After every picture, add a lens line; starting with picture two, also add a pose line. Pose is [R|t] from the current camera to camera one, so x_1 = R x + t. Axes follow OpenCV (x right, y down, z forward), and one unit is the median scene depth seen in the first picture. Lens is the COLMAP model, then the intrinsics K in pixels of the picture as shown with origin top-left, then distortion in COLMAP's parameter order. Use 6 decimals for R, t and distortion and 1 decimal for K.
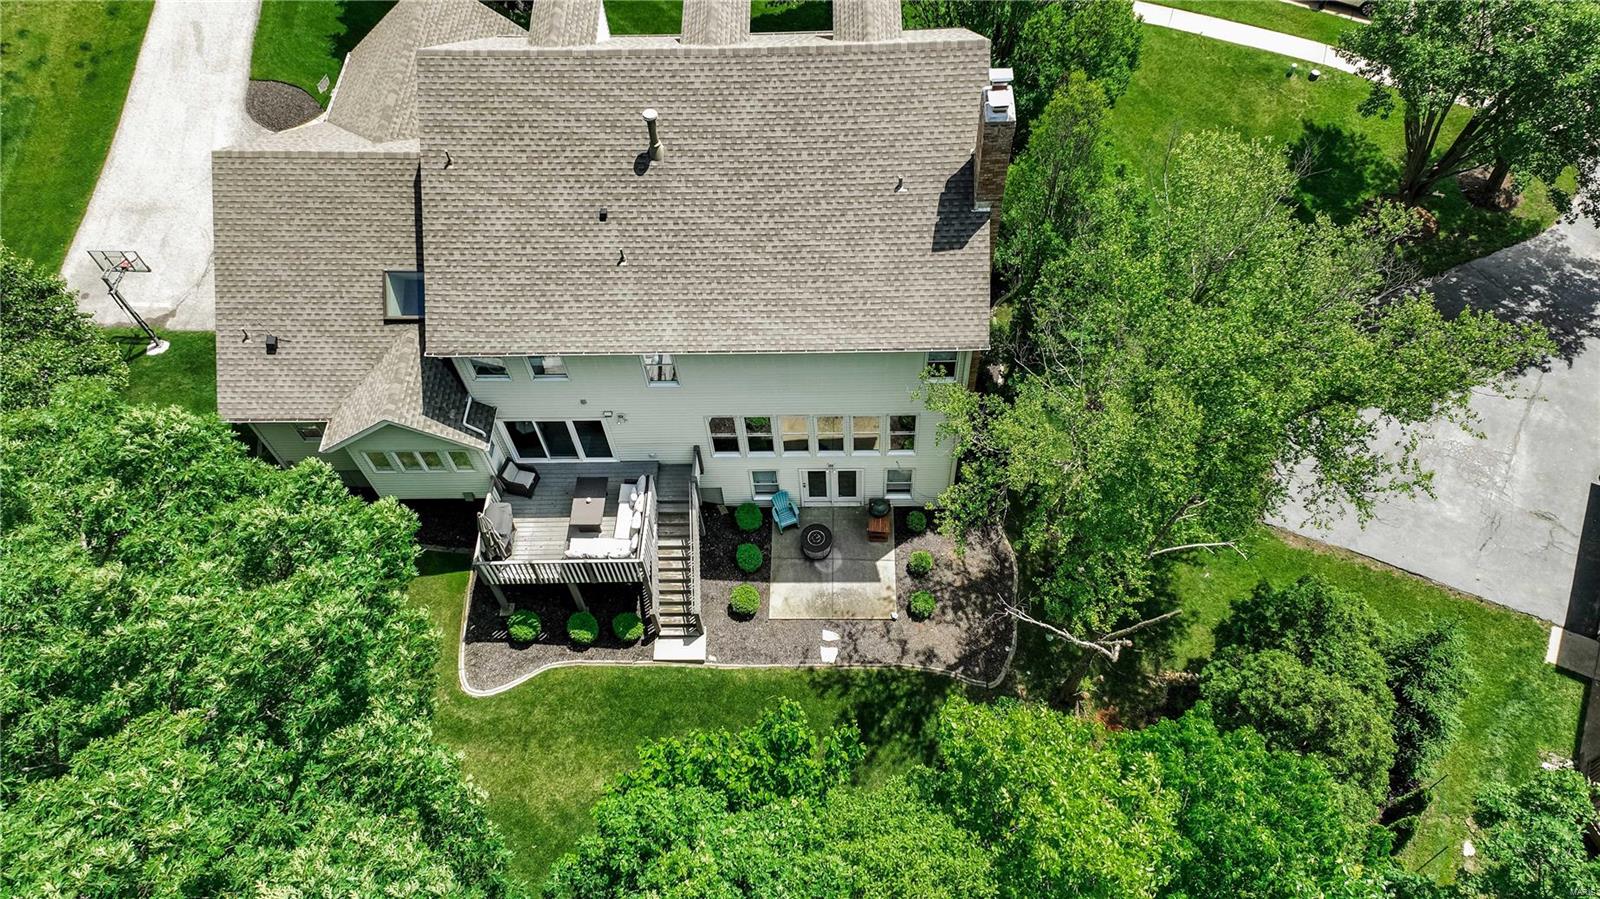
lens RADIAL K [[1112.6, 0, 814.5], [0, 1112.6, 457.6], [0, 0, 1]] dist [0.222309, -0.212489]
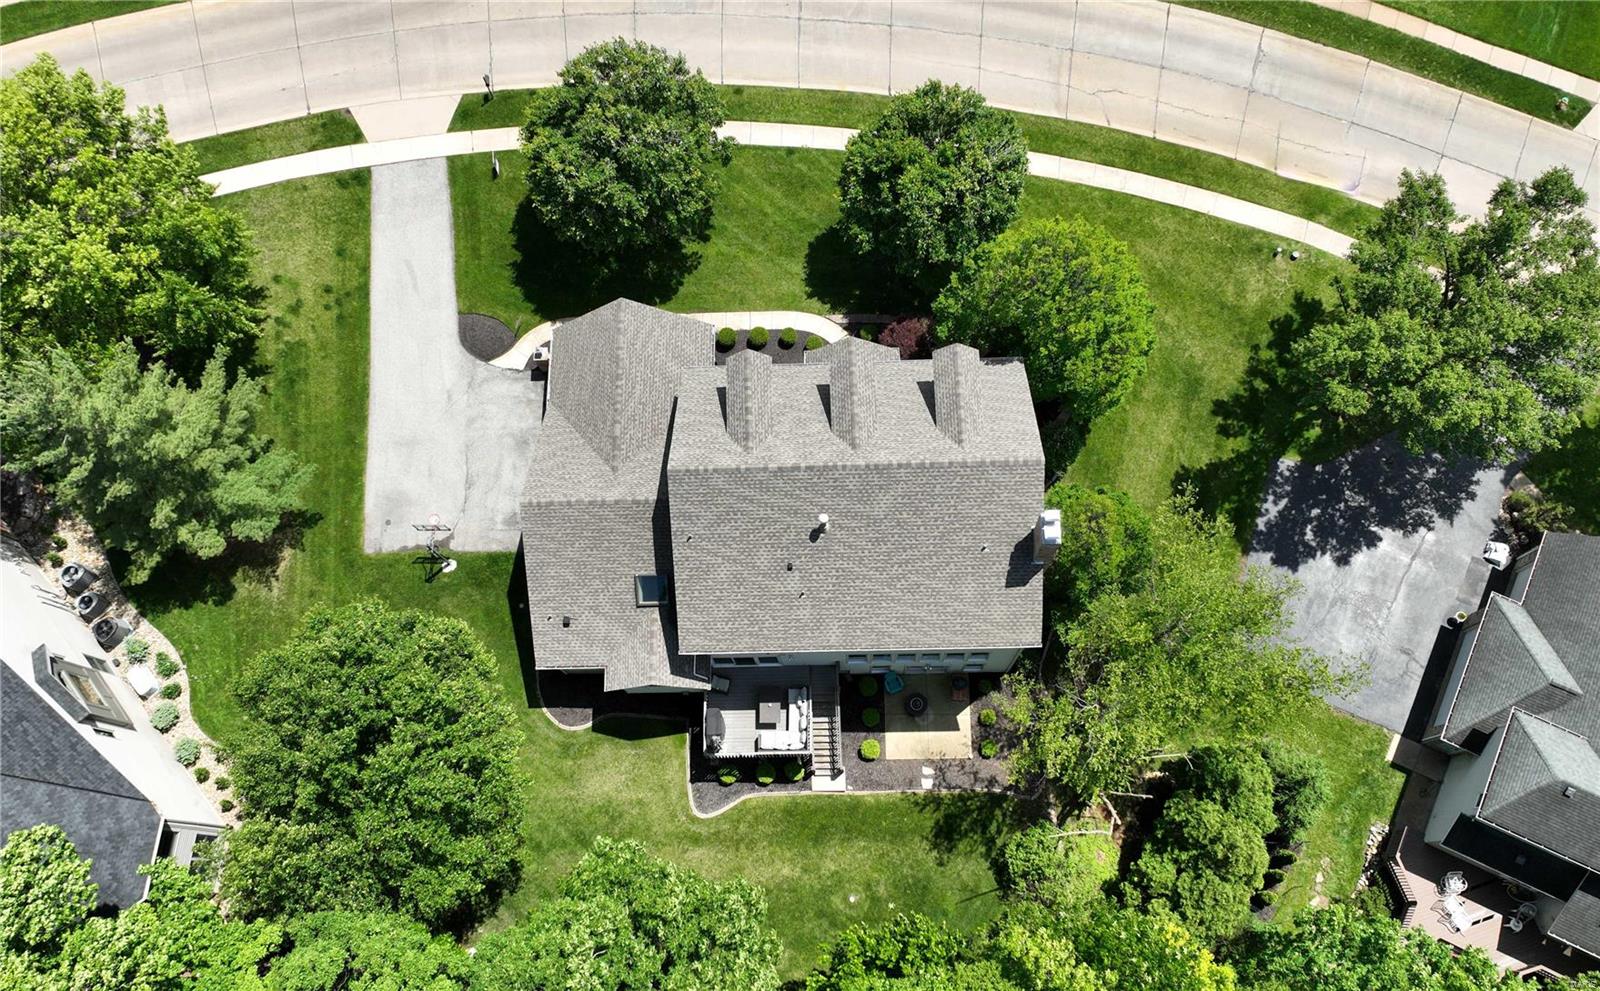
lens RADIAL K [[1307.6, 0, 796.9], [0, 1307.6, 496.7], [0, 0, 1]] dist [0.007934, 0.006930]
pose [[0.999690, -0.024782, -0.002204, -0.149117], [0.024367, 0.957315, 0.288017, -0.710583], [-0.005028, -0.287982, 0.957623, -0.581078]]
